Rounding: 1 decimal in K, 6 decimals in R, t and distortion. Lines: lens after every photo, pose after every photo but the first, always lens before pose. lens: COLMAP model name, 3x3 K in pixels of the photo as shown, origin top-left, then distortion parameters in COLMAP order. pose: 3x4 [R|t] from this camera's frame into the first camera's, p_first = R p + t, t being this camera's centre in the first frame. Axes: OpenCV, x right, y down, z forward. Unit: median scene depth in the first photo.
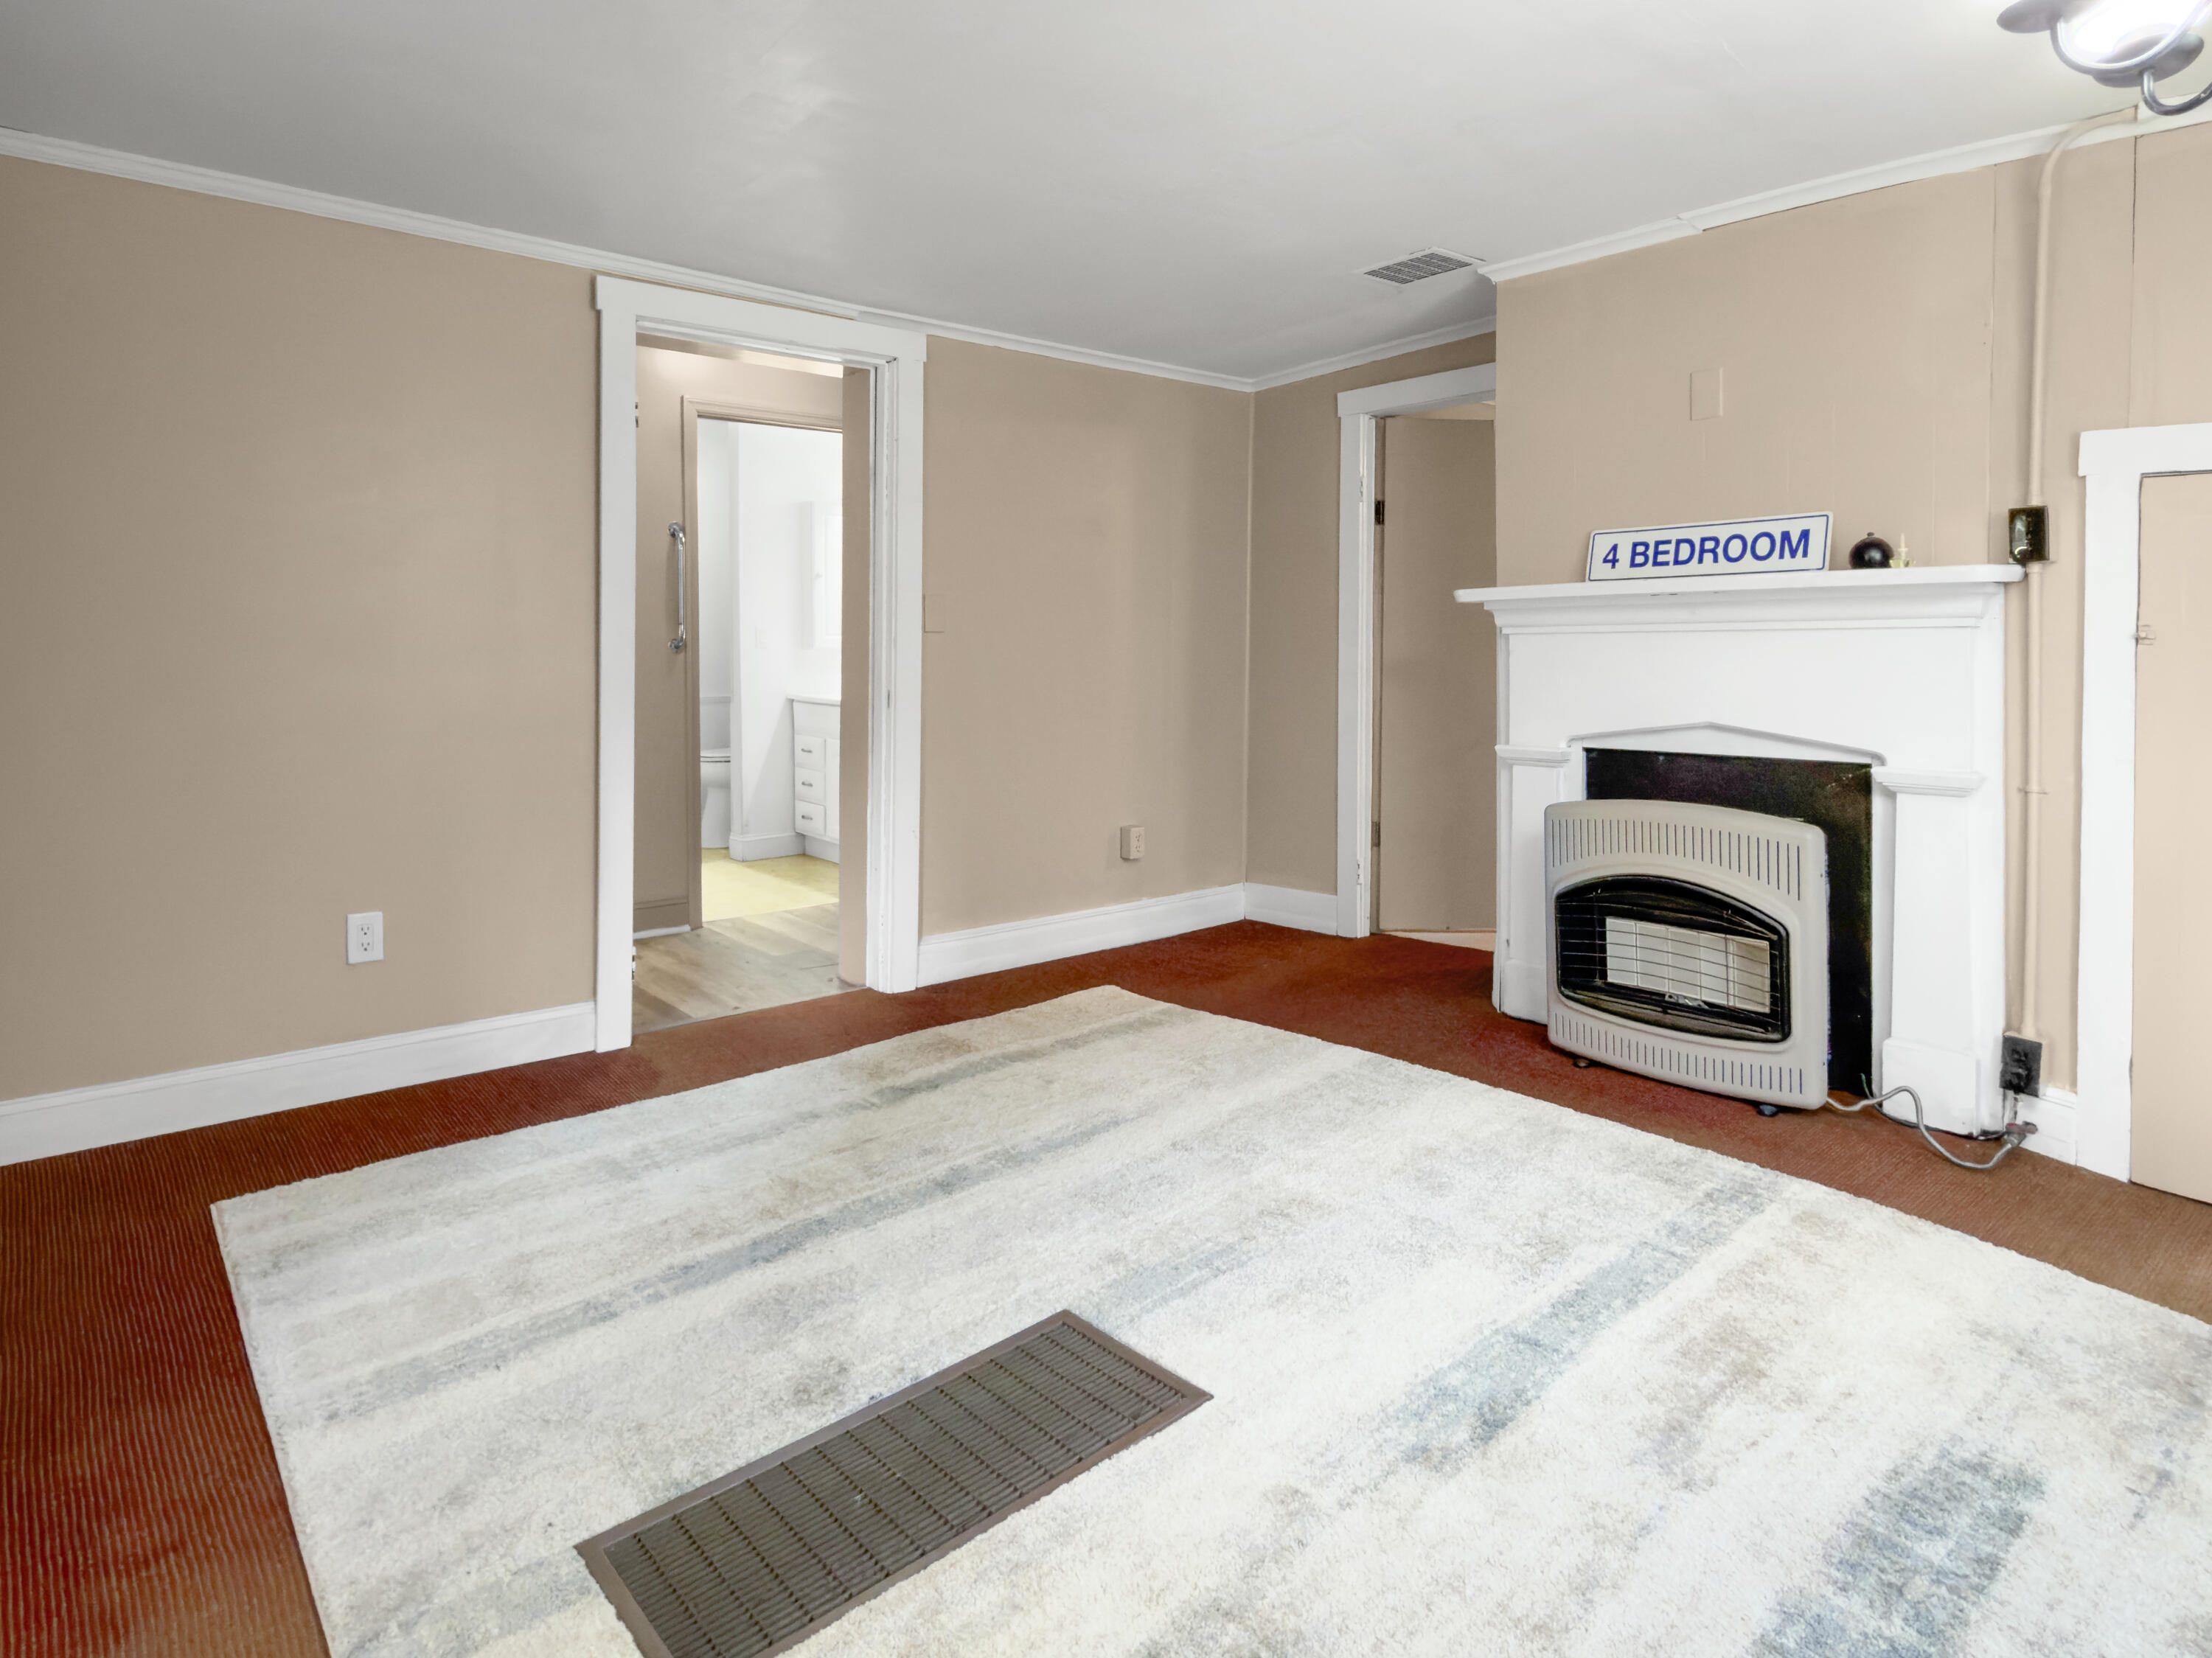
lens RADIAL K [[1253.6, 0, 1117.7], [0, 1253.6, 828.9], [0, 0, 1]] dist [-0.005672, -0.001539]
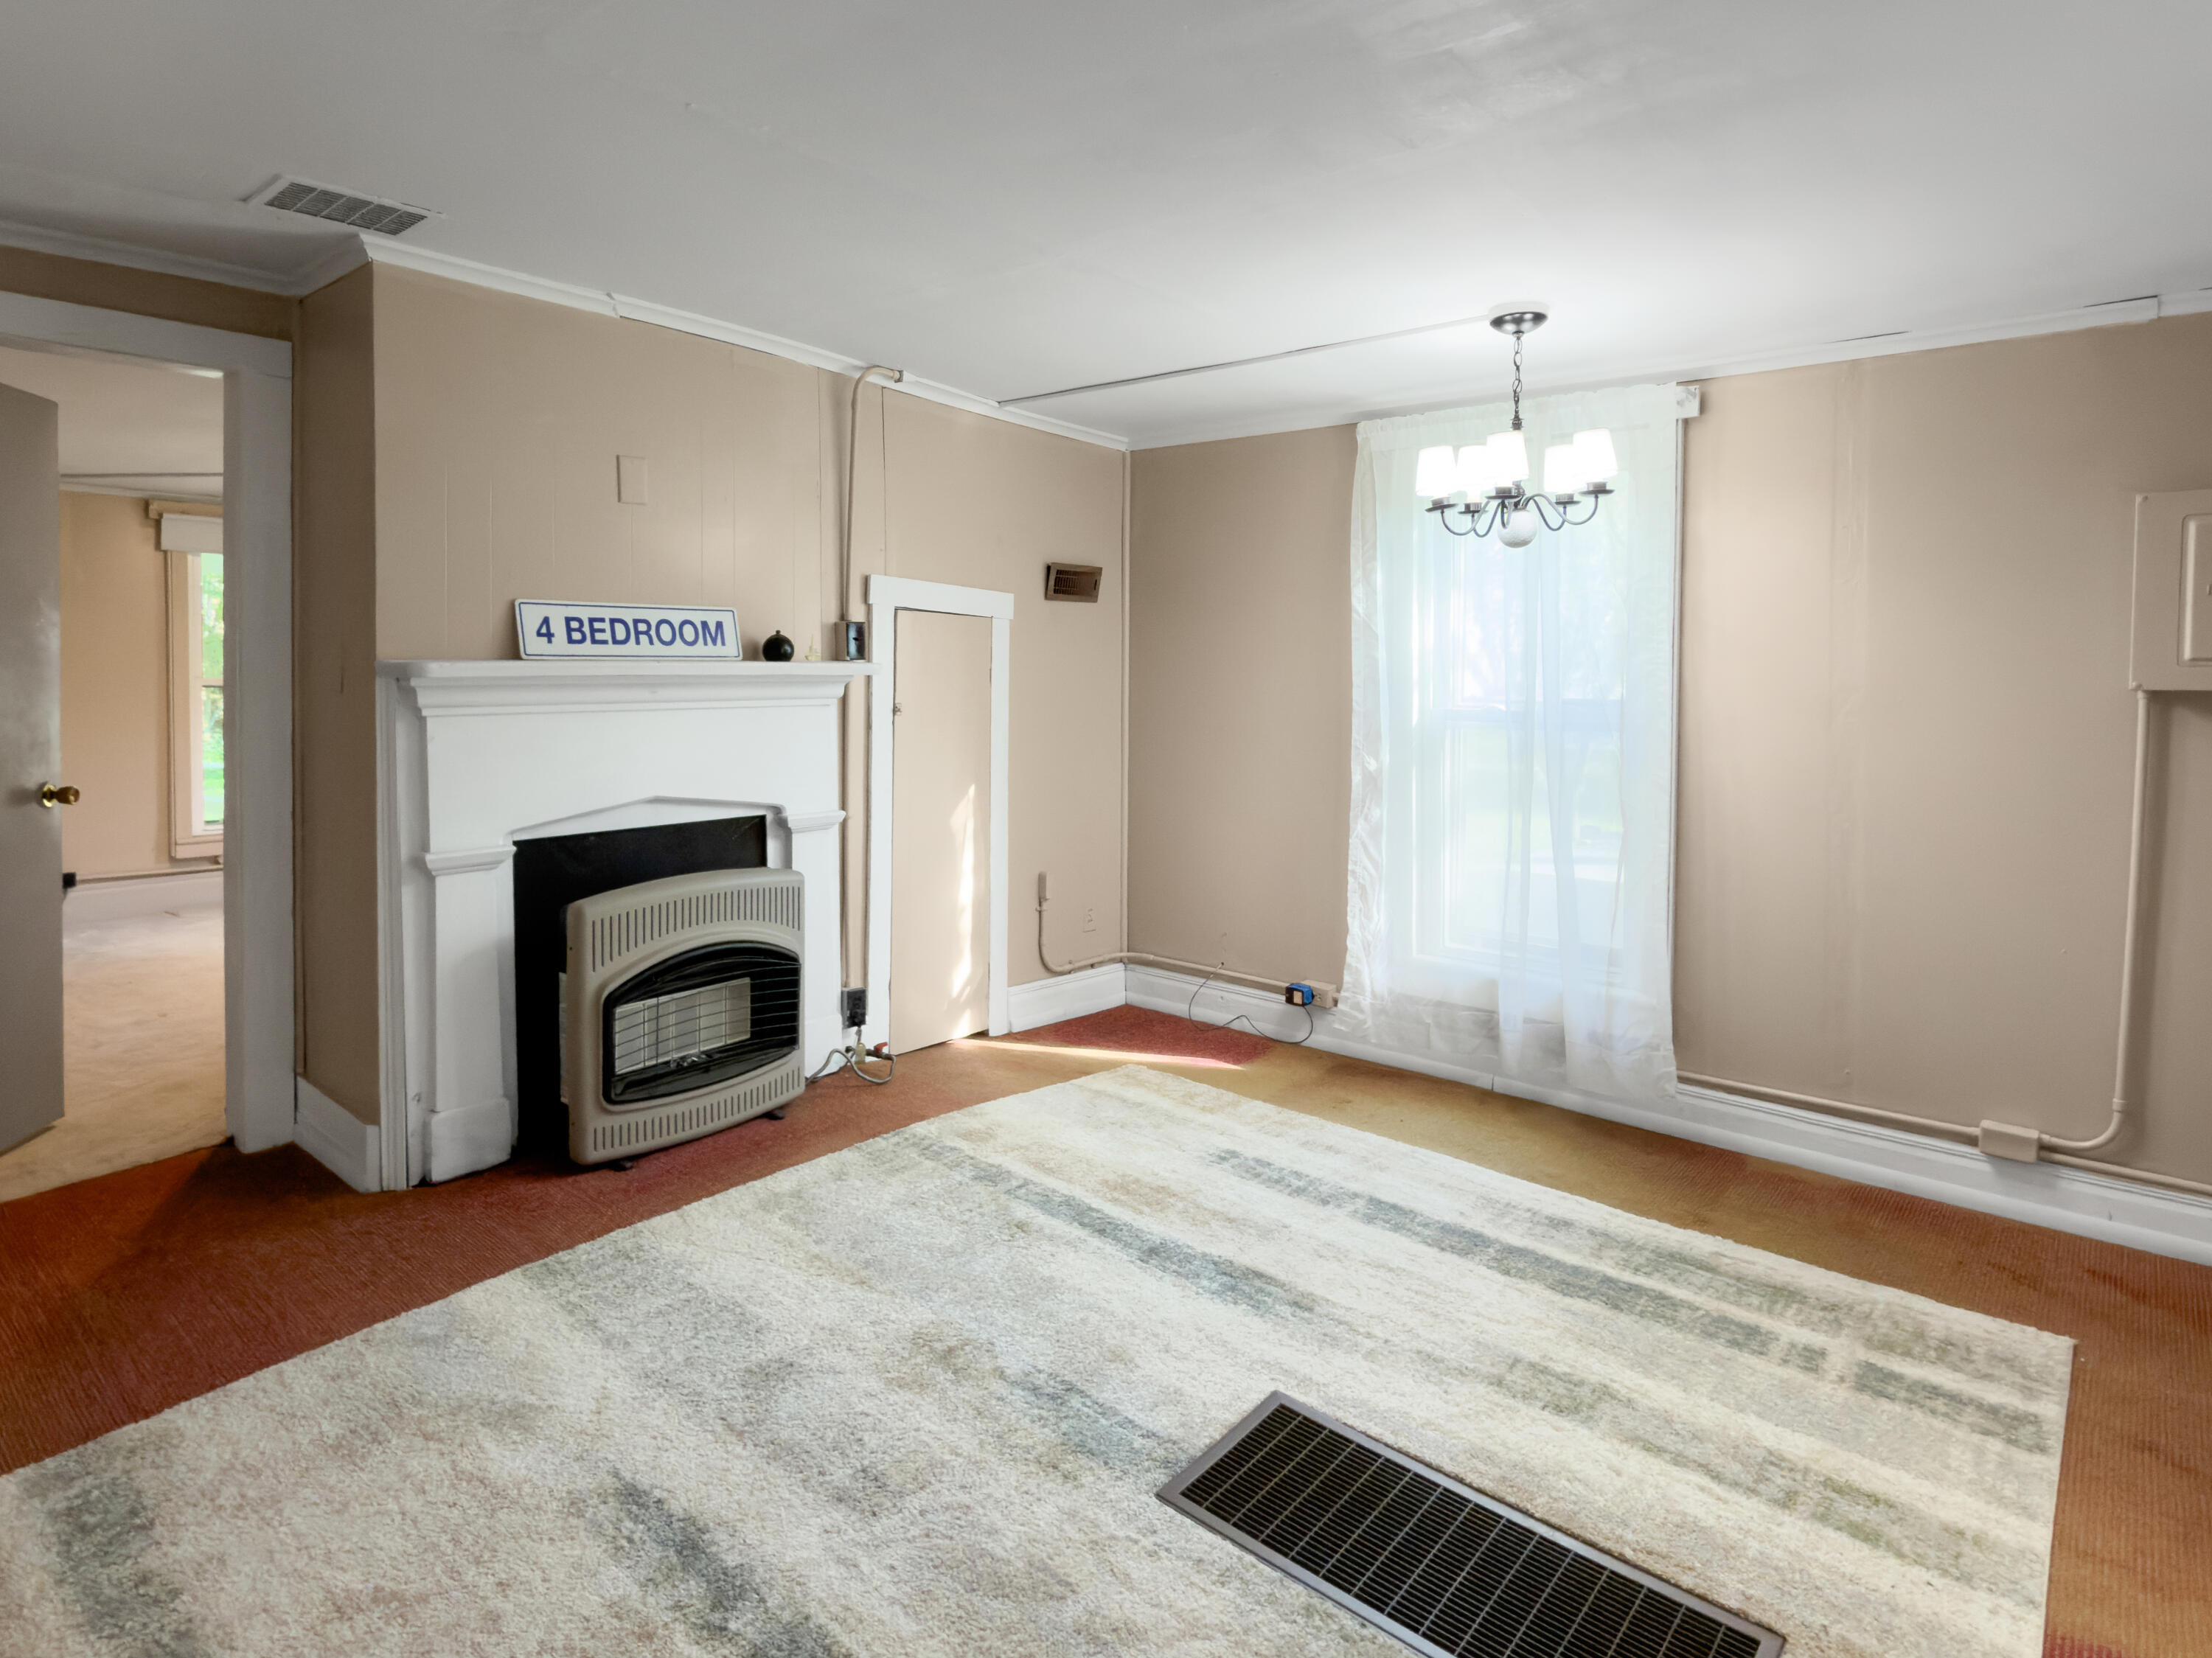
lens RADIAL K [[1253.6, 0, 1117.7], [0, 1253.6, 828.9], [0, 0, 1]] dist [-0.005672, -0.001539]
pose [[-0.168728, -0.124175, 0.977810, -0.624616], [0.135282, 0.979727, 0.147762, -0.161718], [-0.976335, 0.157212, -0.148509, 0.789244]]
